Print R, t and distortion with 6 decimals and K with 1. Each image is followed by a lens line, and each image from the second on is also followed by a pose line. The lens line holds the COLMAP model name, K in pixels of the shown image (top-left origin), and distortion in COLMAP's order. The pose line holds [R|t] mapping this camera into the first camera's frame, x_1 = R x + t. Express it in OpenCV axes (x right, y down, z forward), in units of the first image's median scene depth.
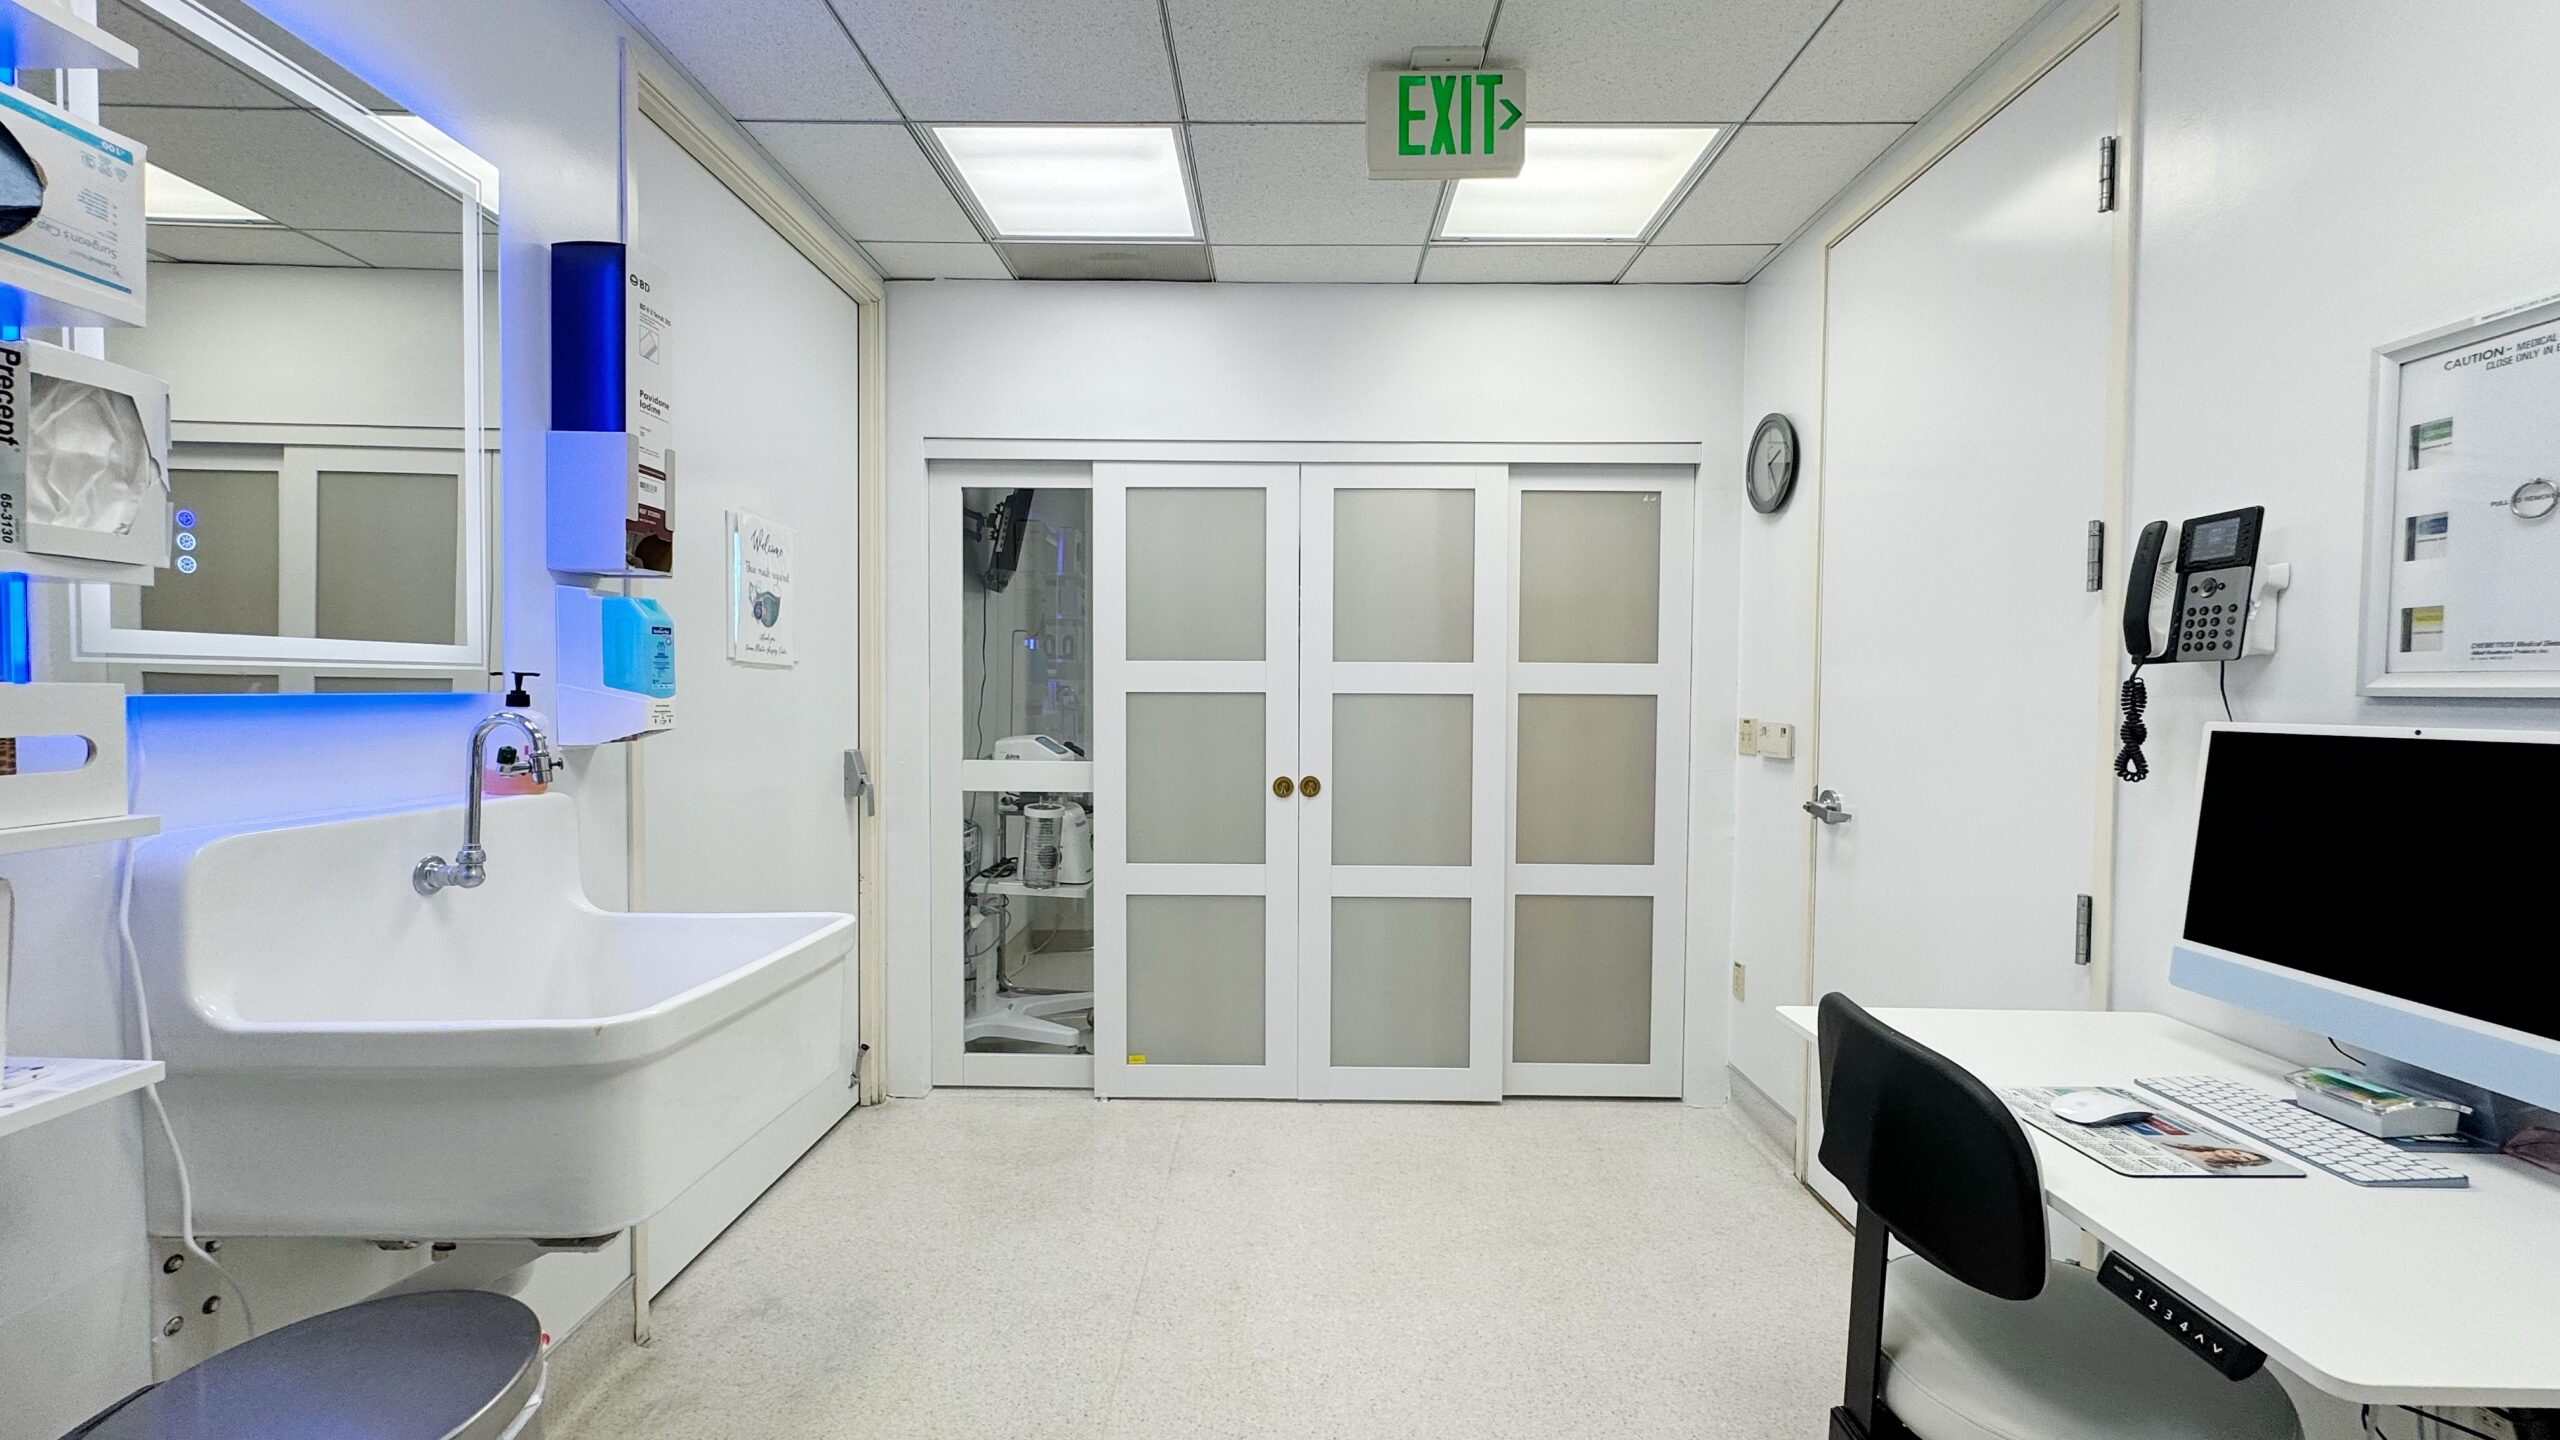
lens RADIAL K [[1016.8, 0, 1278.1], [0, 1016.8, 721.9], [0, 0, 1]] dist [-0.000652, -0.000038]
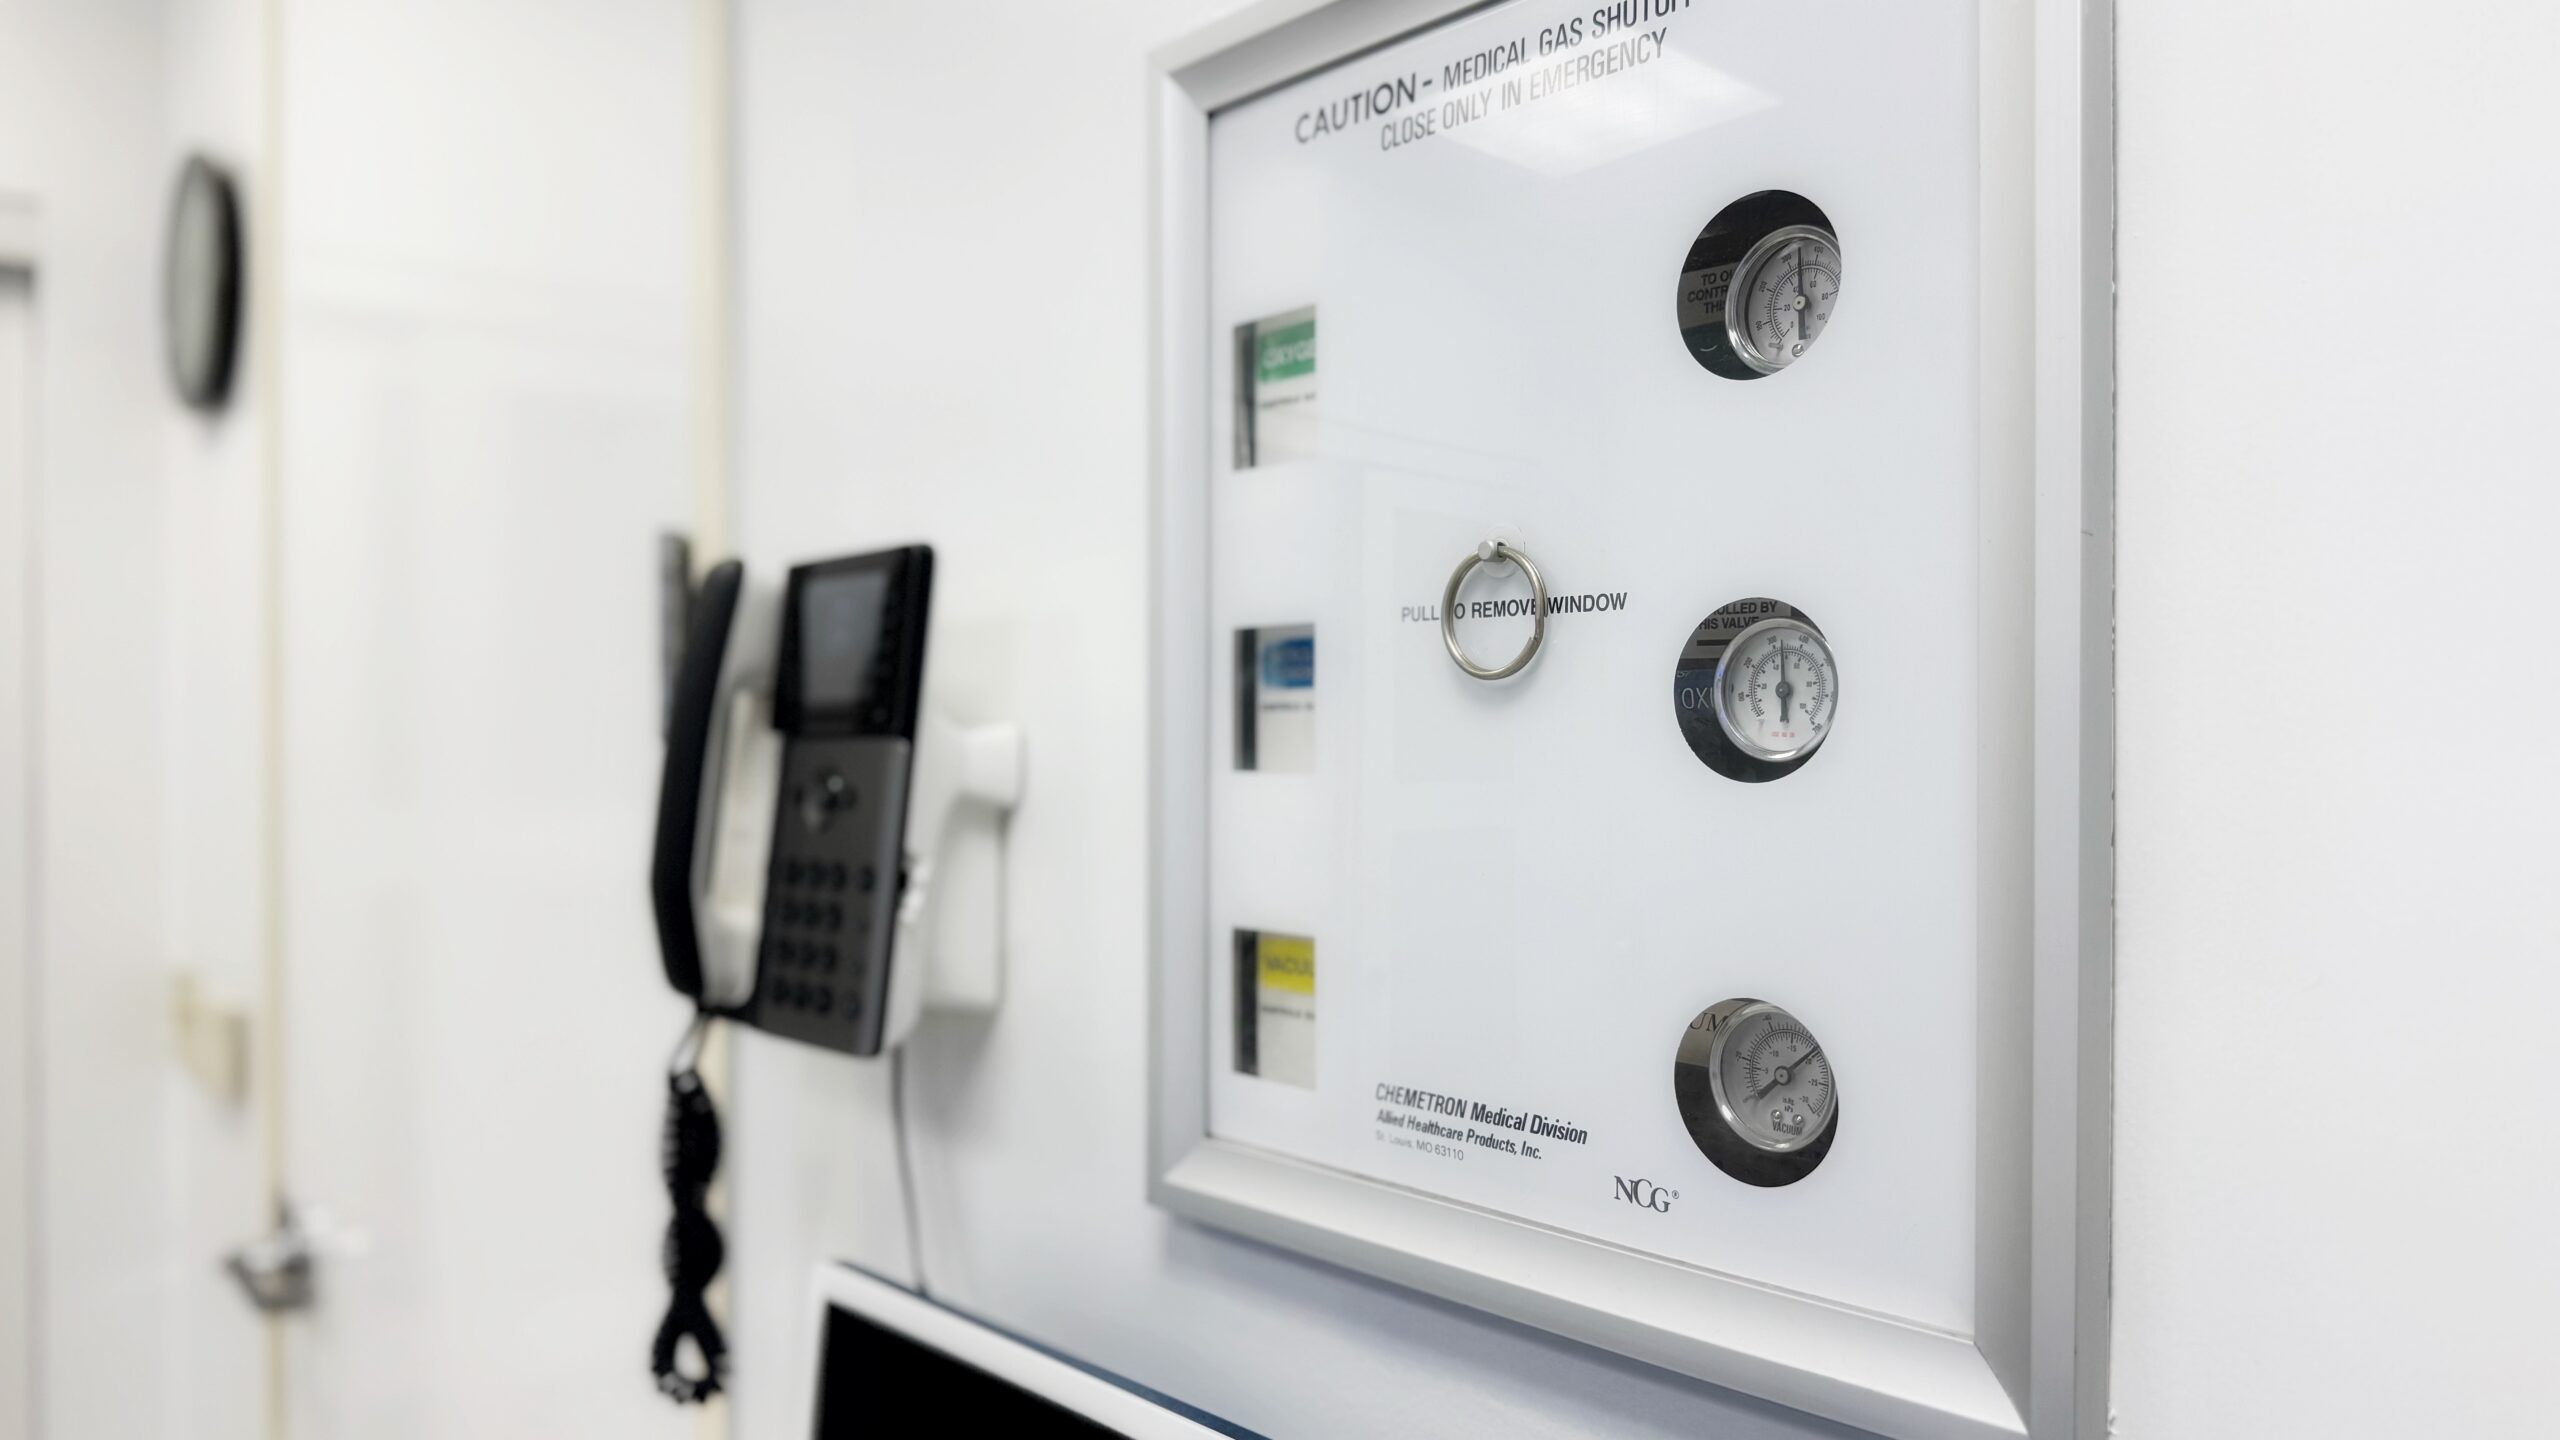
lens RADIAL K [[1807.0, 0, 1295.5], [0, 1807.0, 729.9], [0, 0, 1]] dist [0.055527, -0.071696]
pose [[0.739284, -0.008229, 0.673343, 0.587124], [0.028321, 0.999421, -0.018879, -0.122721], [-0.672798, 0.033027, 0.739089, 0.456118]]
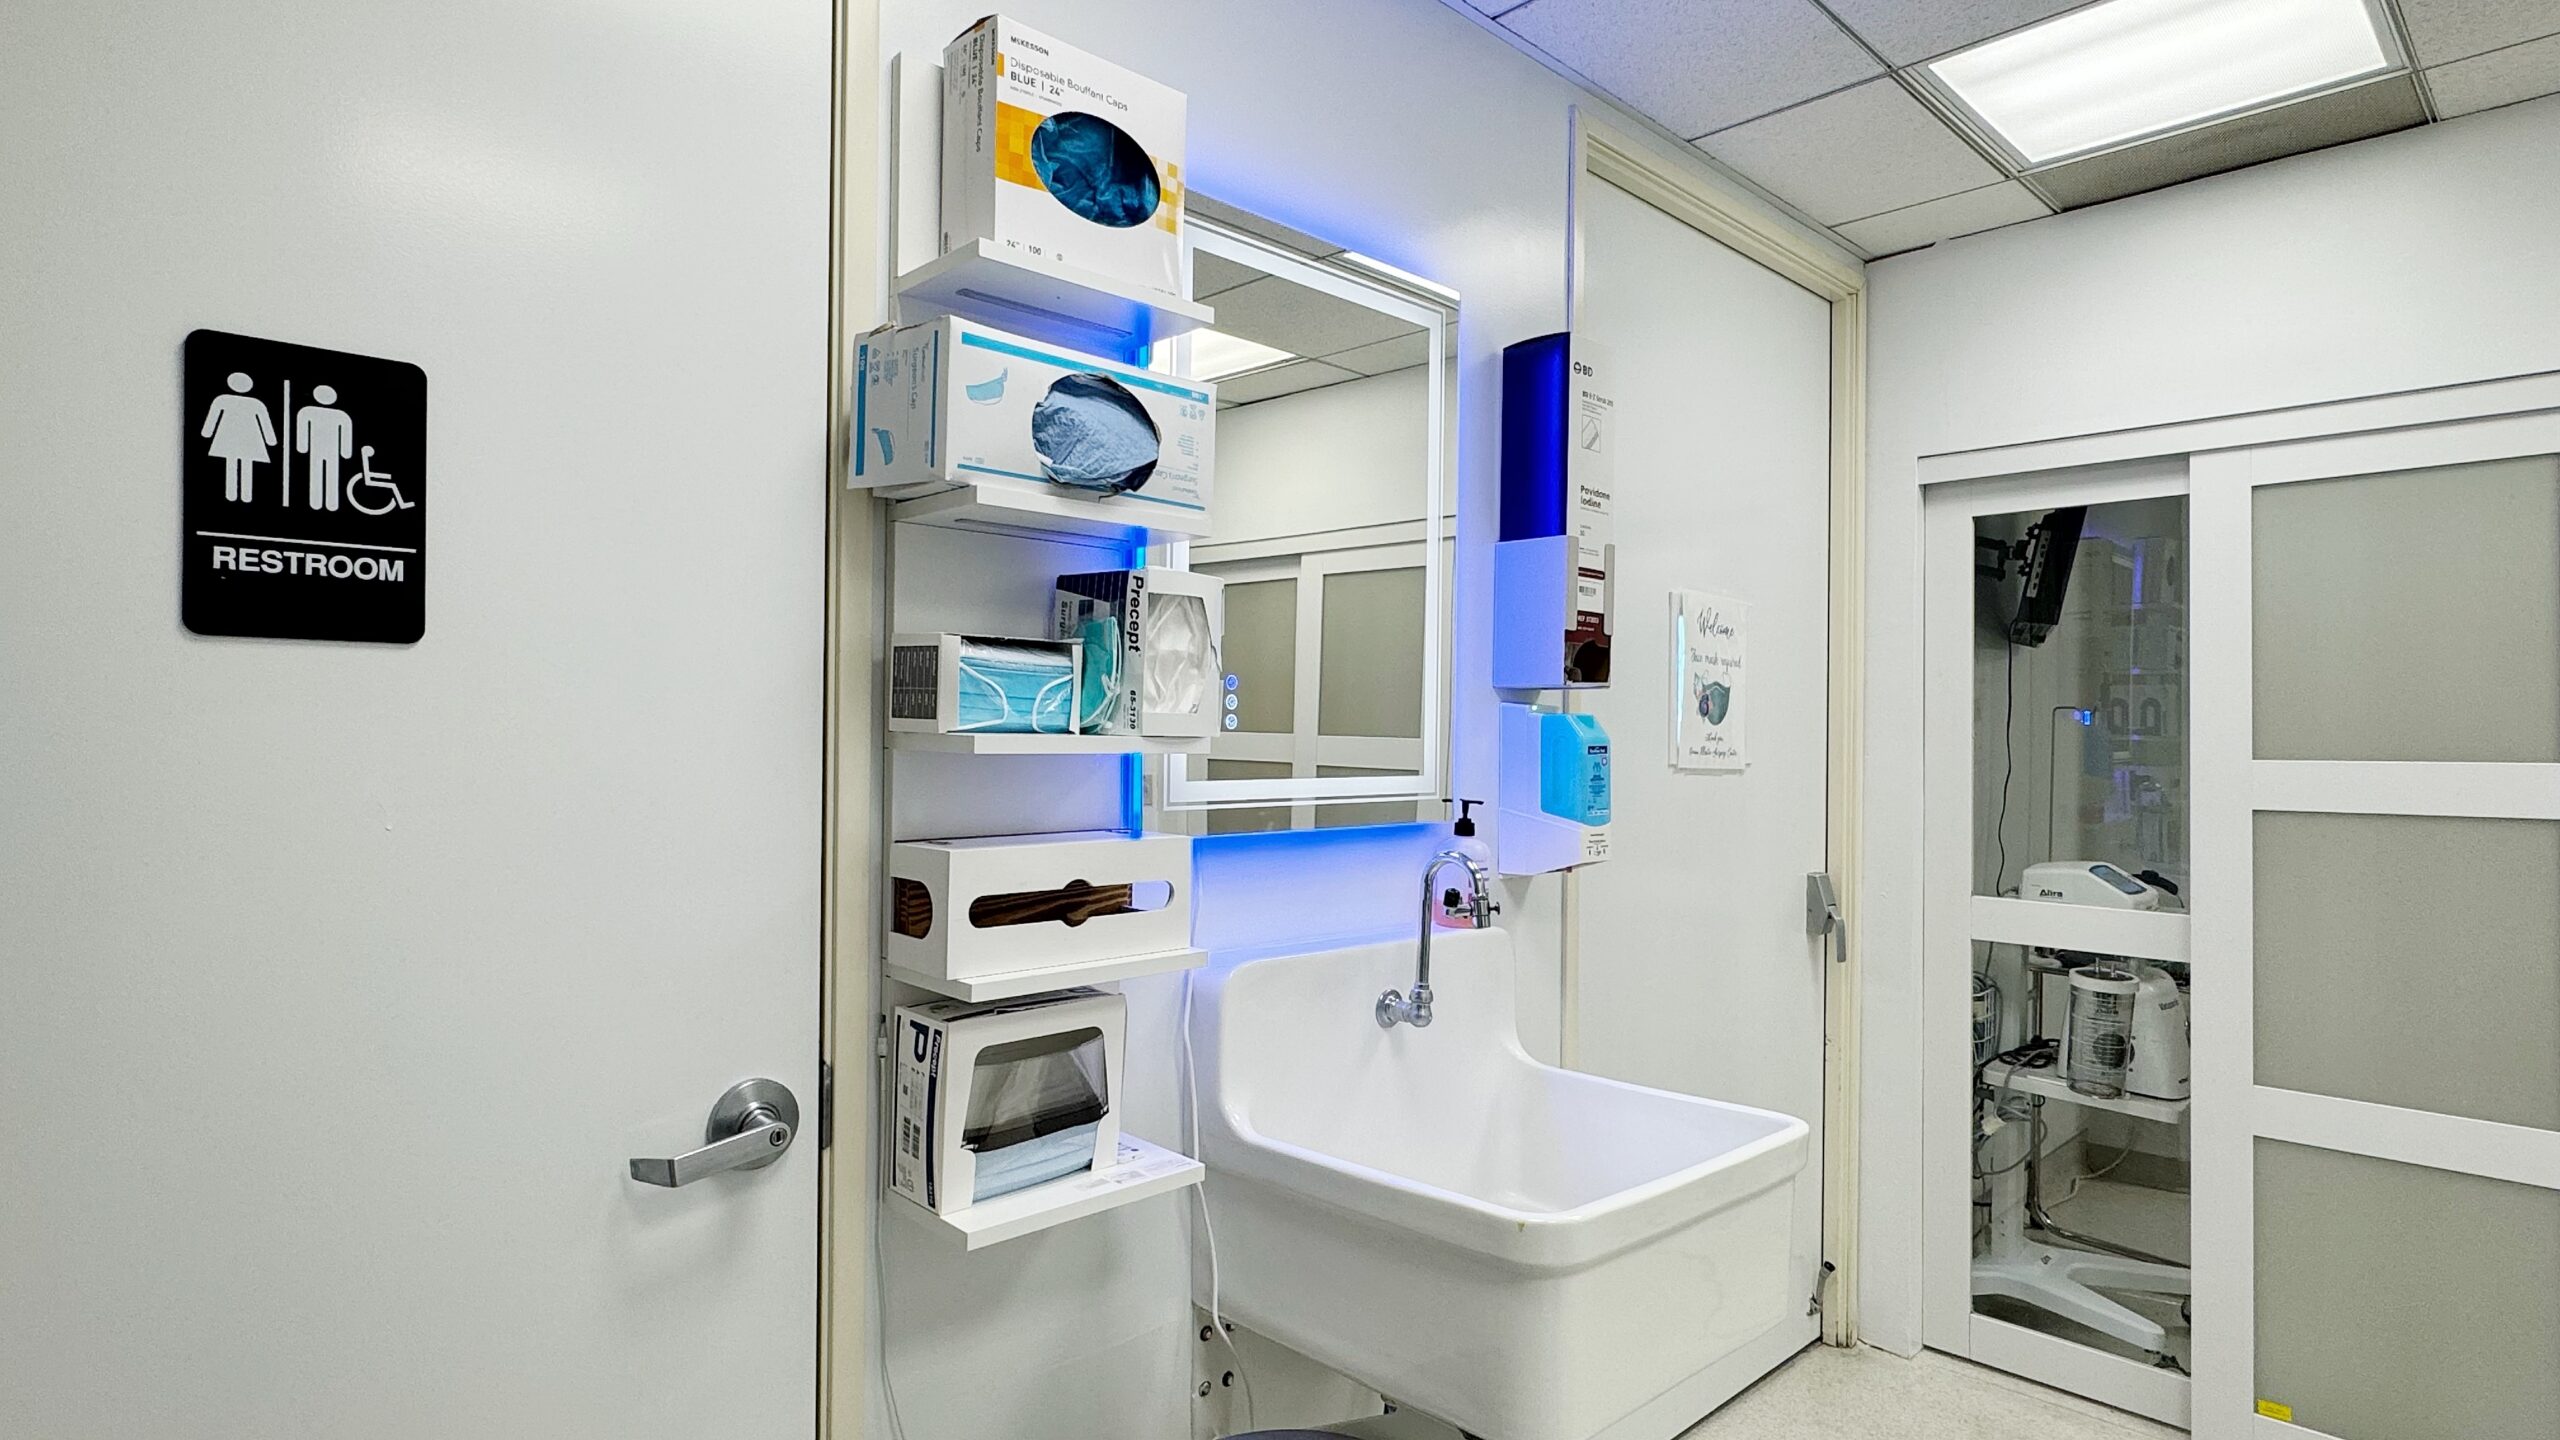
lens RADIAL K [[1323.4, 0, 1263.2], [0, 1323.4, 726.5], [0, 0, 1]] dist [-0.007384, 0.001778]
pose [[0.695919, -0.008204, -0.718074, 0.020034], [-0.026742, 0.998945, -0.037330, -0.065965], [0.717623, 0.045182, 0.694965, -0.012034]]
